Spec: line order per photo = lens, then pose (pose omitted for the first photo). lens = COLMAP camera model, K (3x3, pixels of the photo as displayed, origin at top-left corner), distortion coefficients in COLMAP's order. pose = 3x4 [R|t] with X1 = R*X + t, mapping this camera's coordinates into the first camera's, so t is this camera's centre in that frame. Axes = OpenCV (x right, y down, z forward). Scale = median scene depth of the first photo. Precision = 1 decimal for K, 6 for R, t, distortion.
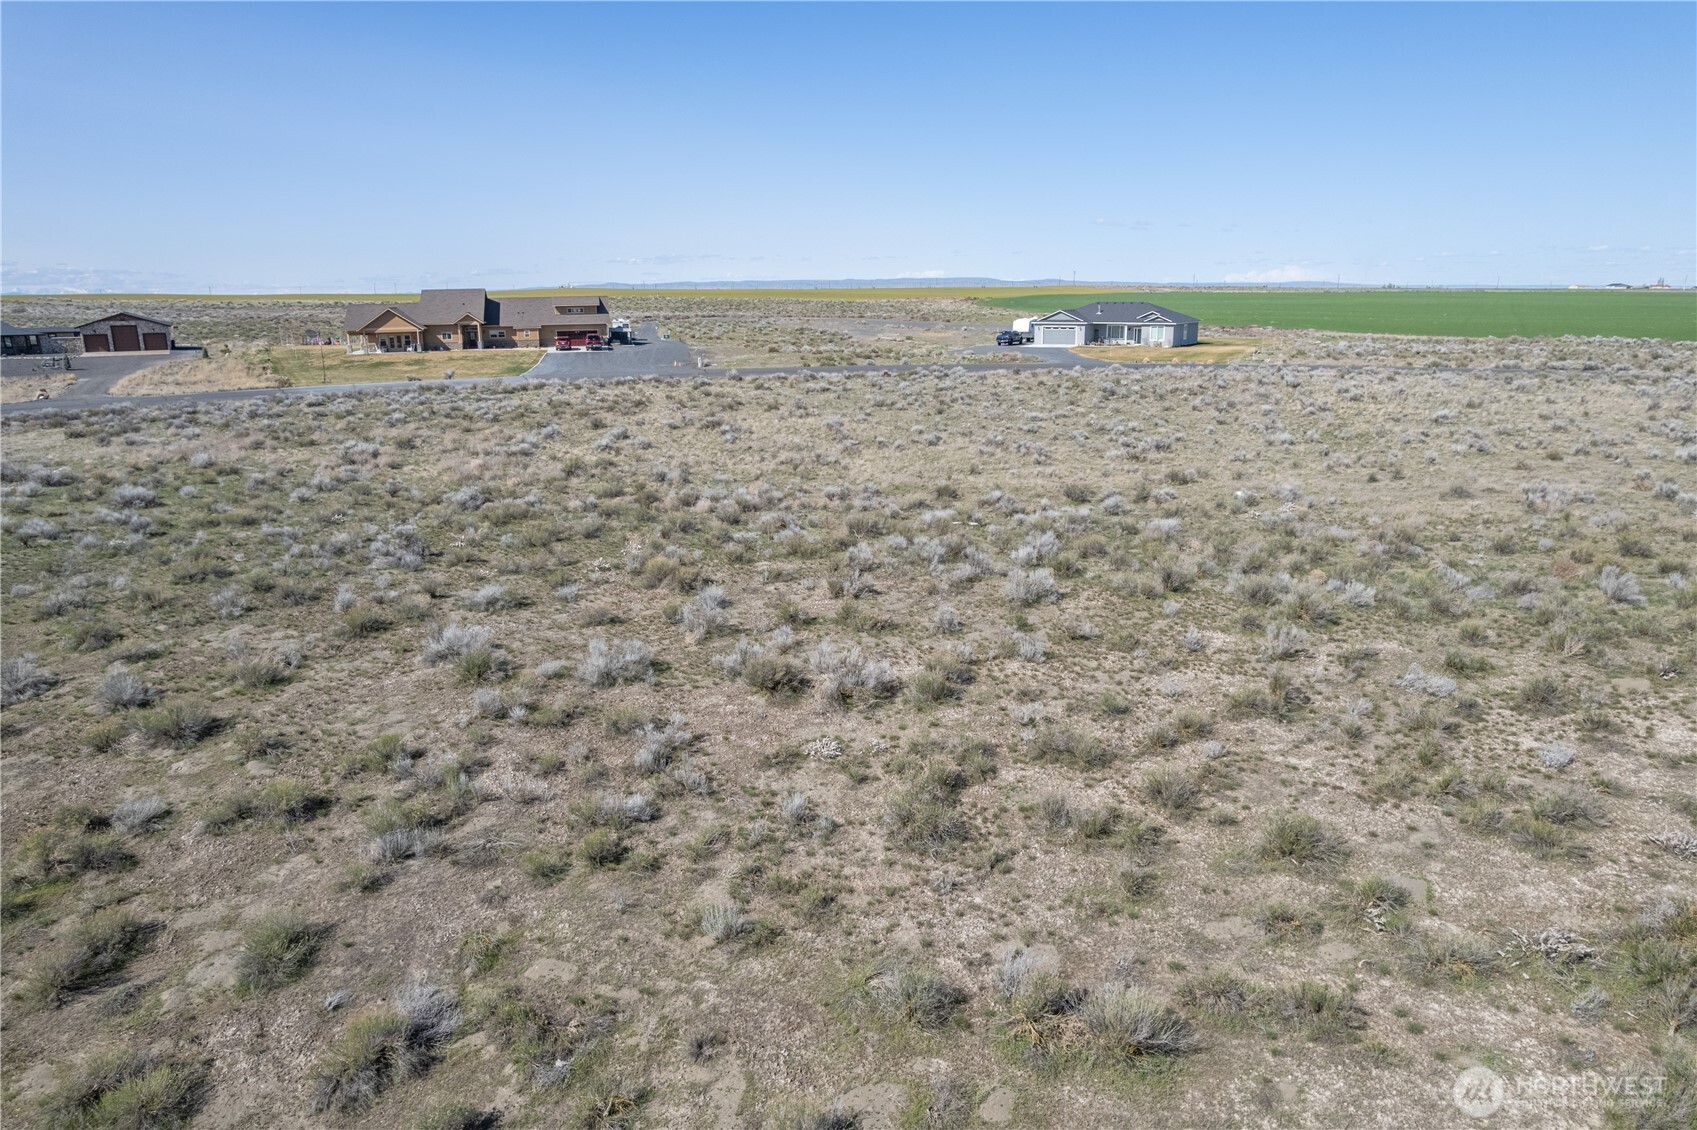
lens RADIAL K [[1089.7, 0, 848.5], [0, 1089.7, 565.0], [0, 0, 1]] dist [-0.080670, 0.068455]
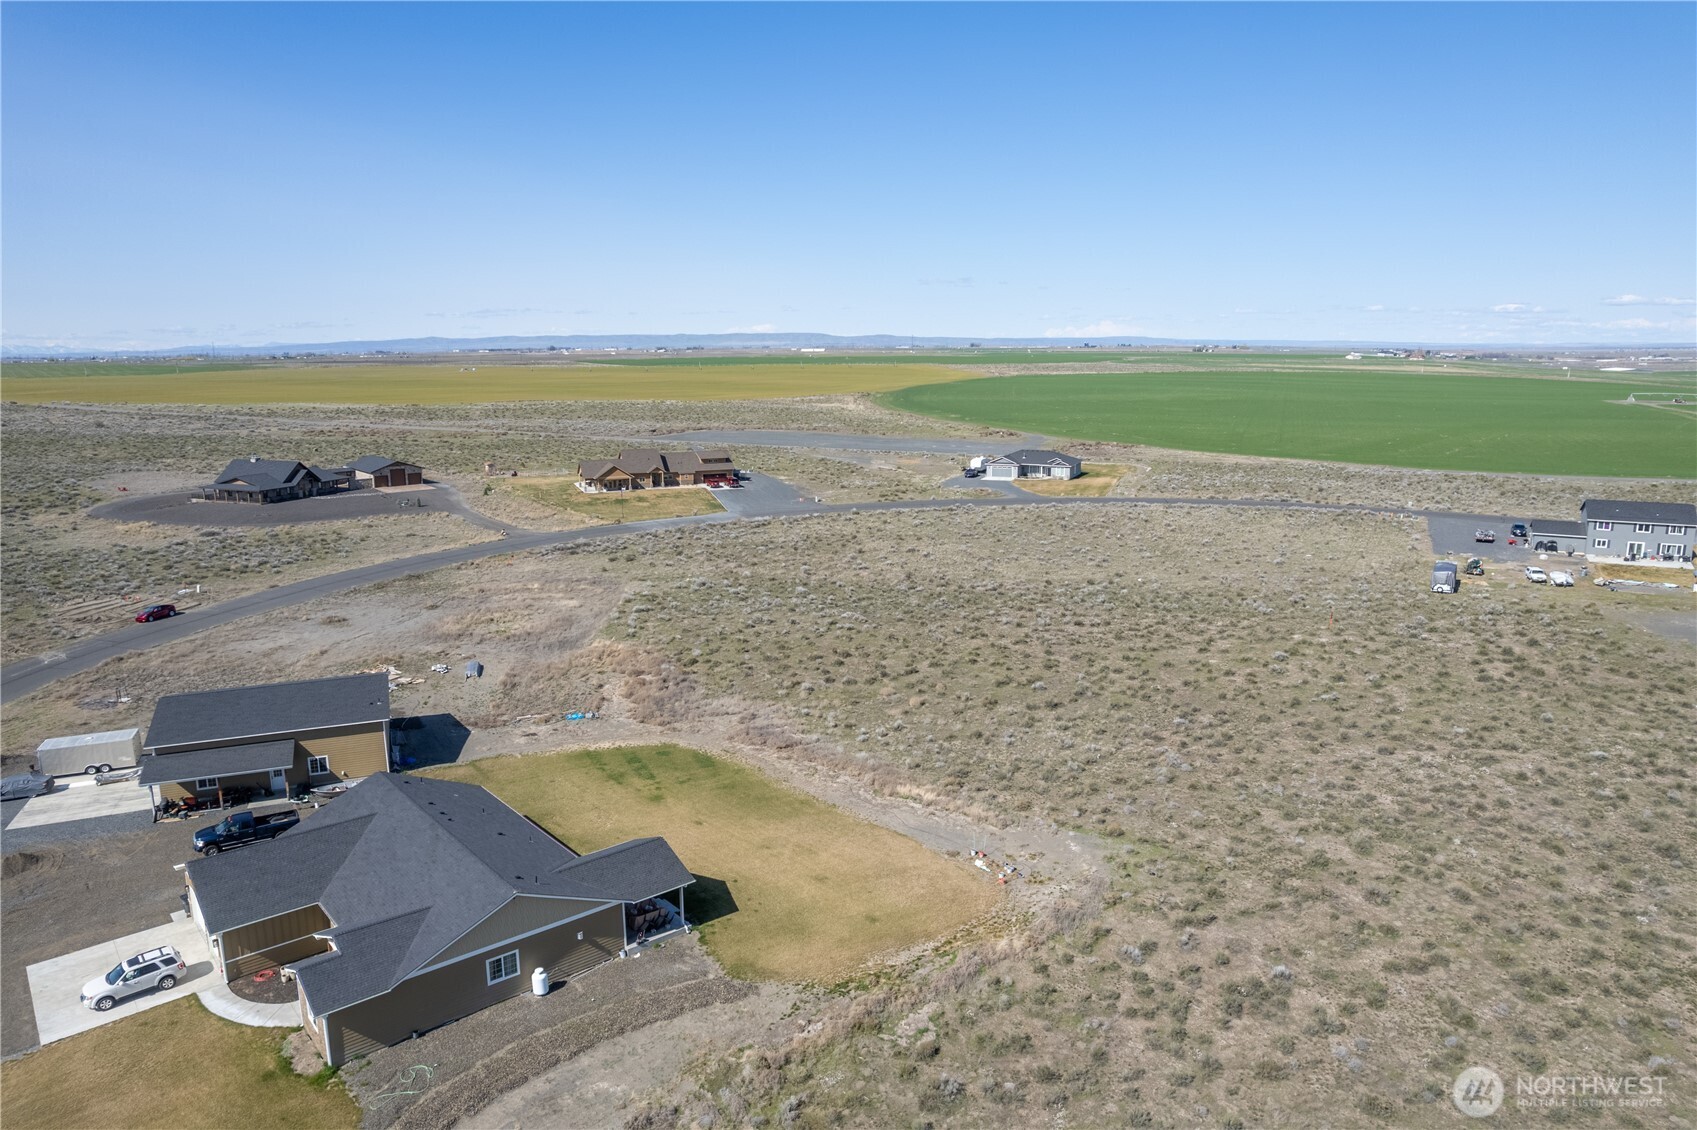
lens RADIAL K [[1104.0, 0, 842.4], [0, 1104.0, 560.3], [0, 0, 1]] dist [-0.075657, 0.070265]
pose [[0.989237, -0.025657, 0.144055, -0.315245], [0.033392, 0.998113, -0.051537, 0.004856], [-0.142461, 0.055793, 0.988227, -0.677463]]
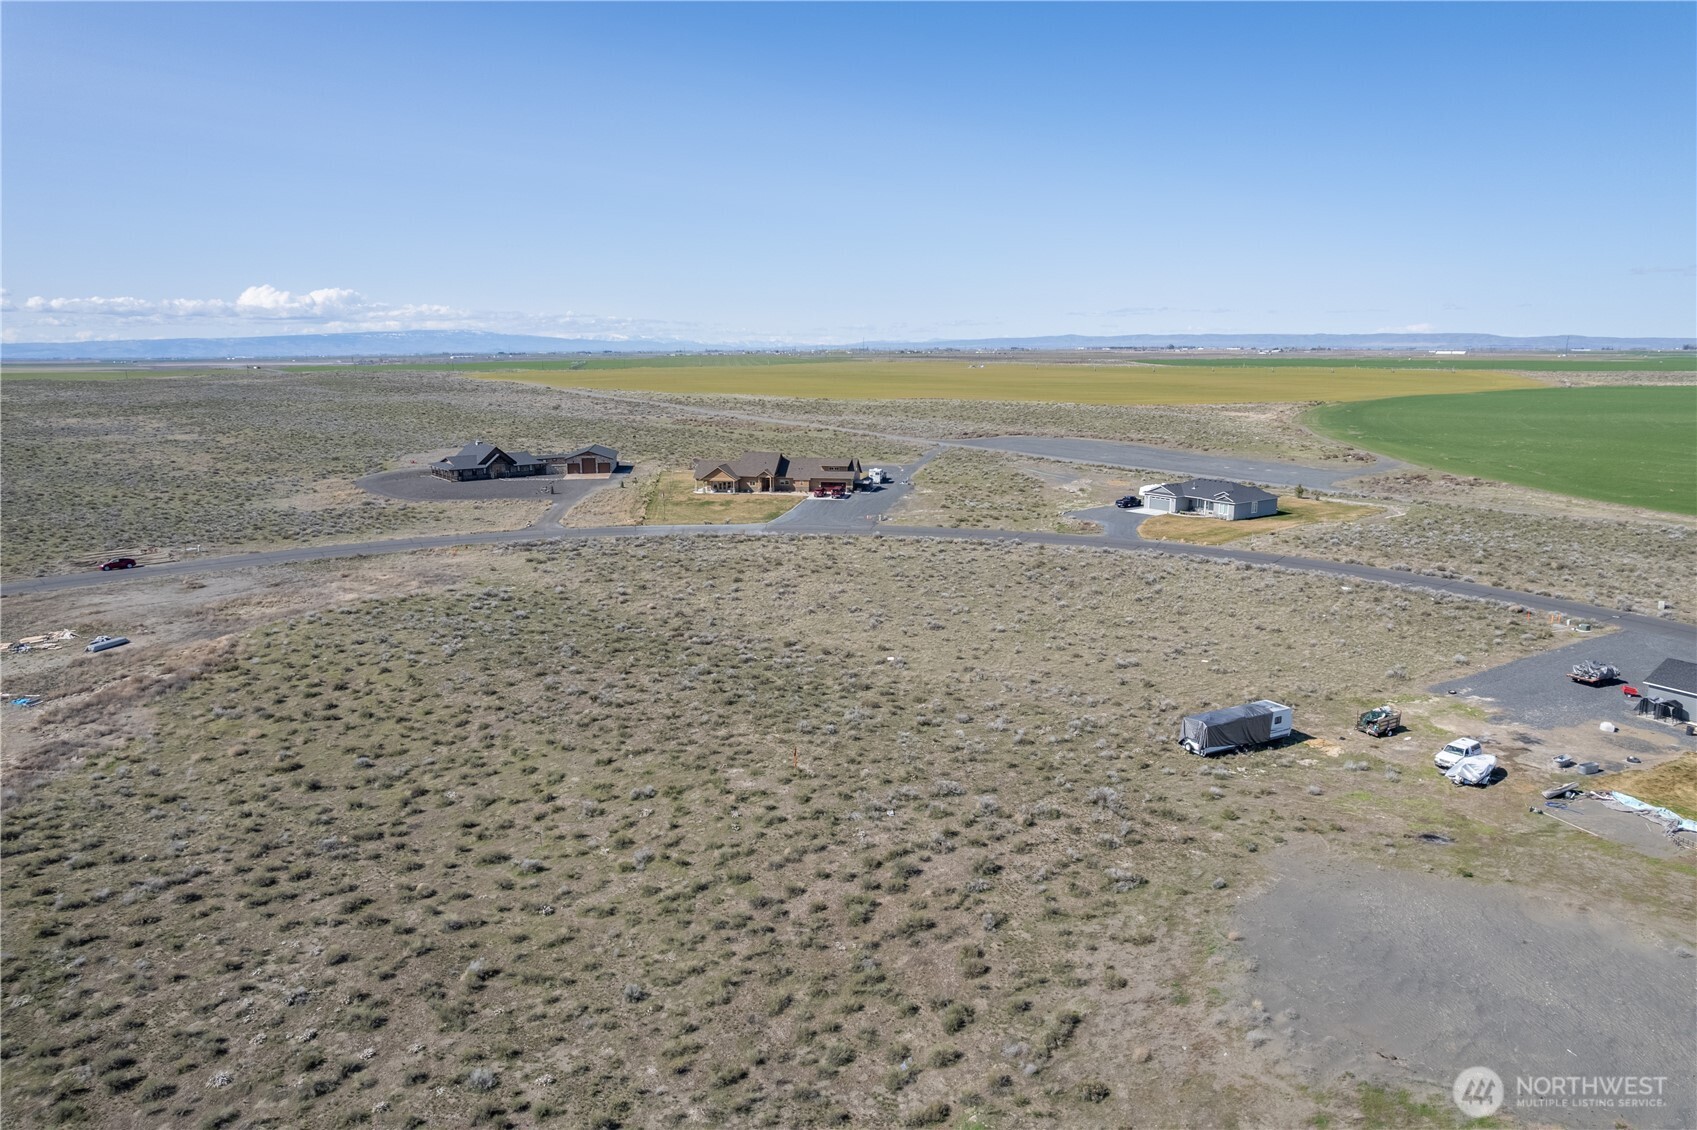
lens RADIAL K [[1089.7, 0, 848.5], [0, 1089.7, 565.0], [0, 0, 1]] dist [-0.080670, 0.068455]
pose [[0.917419, 0.081917, -0.389399, 0.392019], [-0.099290, 0.994753, -0.024662, -0.066178], [0.385335, 0.061289, 0.920739, -0.419039]]
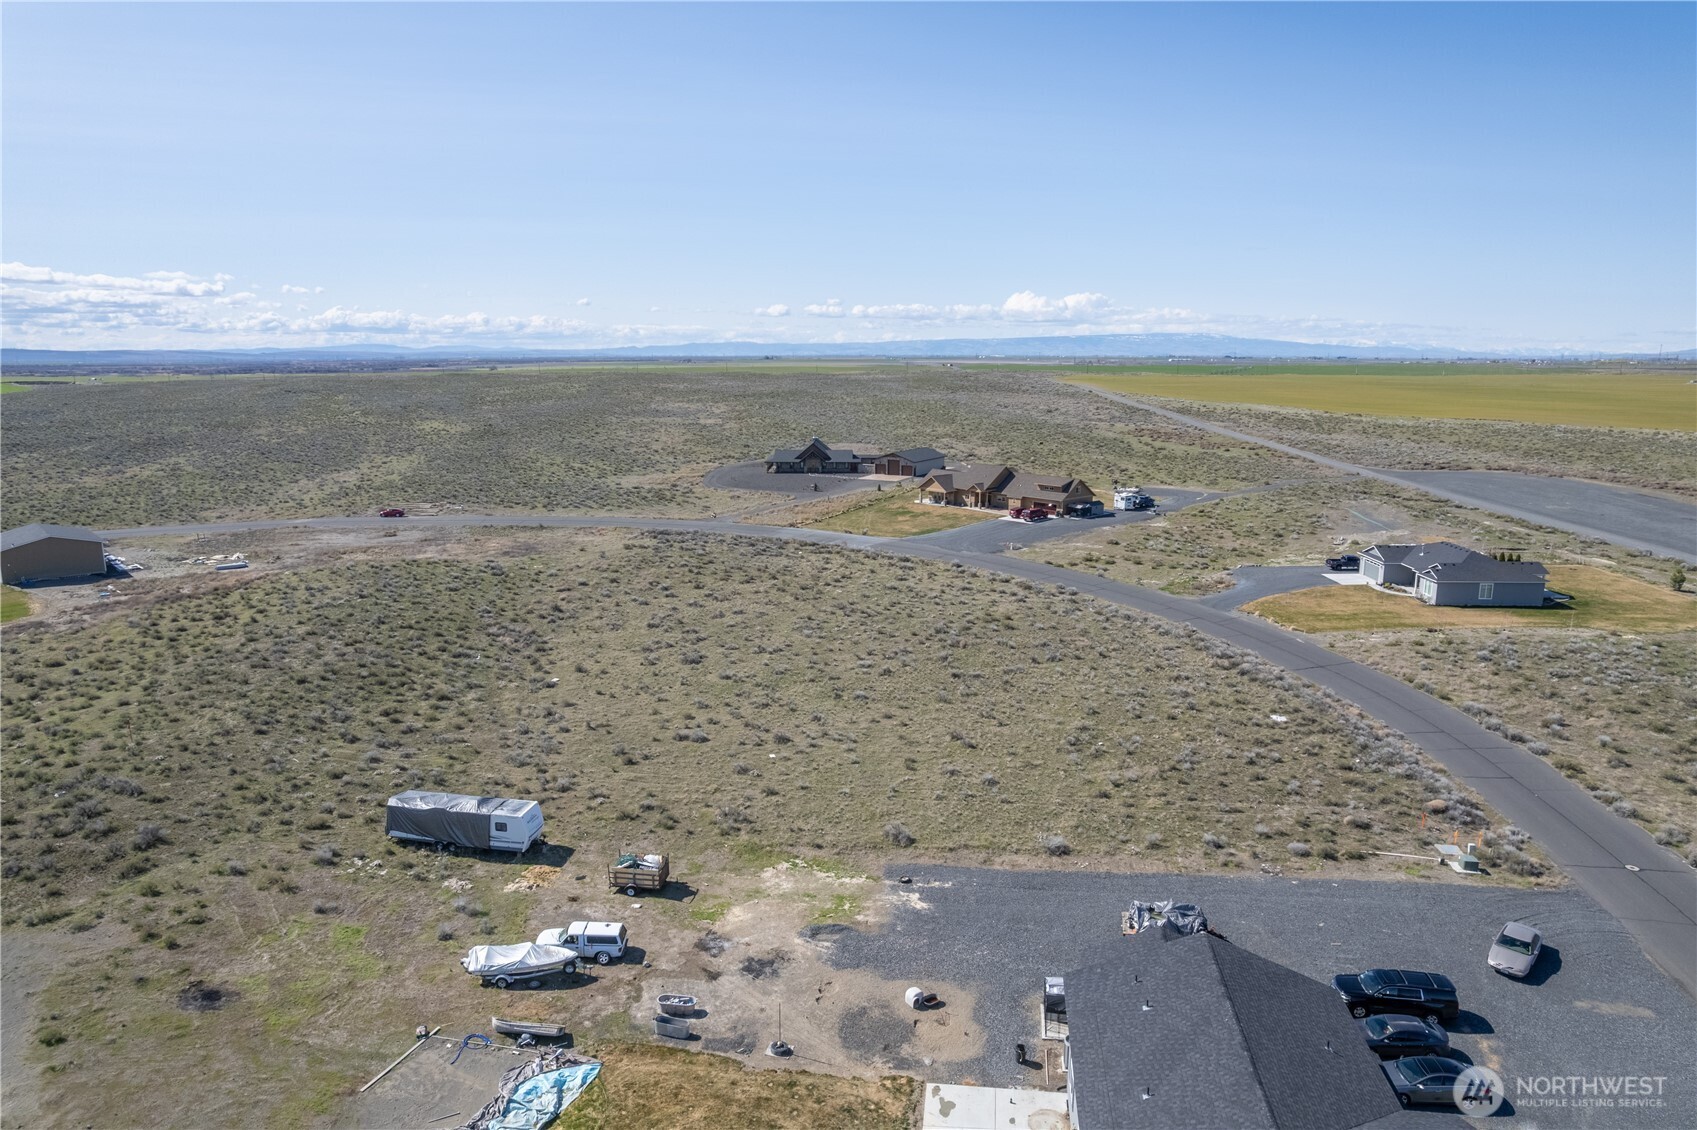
lens RADIAL K [[1089.7, 0, 848.5], [0, 1089.7, 565.0], [0, 0, 1]] dist [-0.080670, 0.068455]
pose [[0.491436, 0.174349, -0.853284, 0.840148], [-0.214366, 0.973830, 0.075519, -0.197885], [0.844120, 0.145802, 0.515949, 0.097791]]
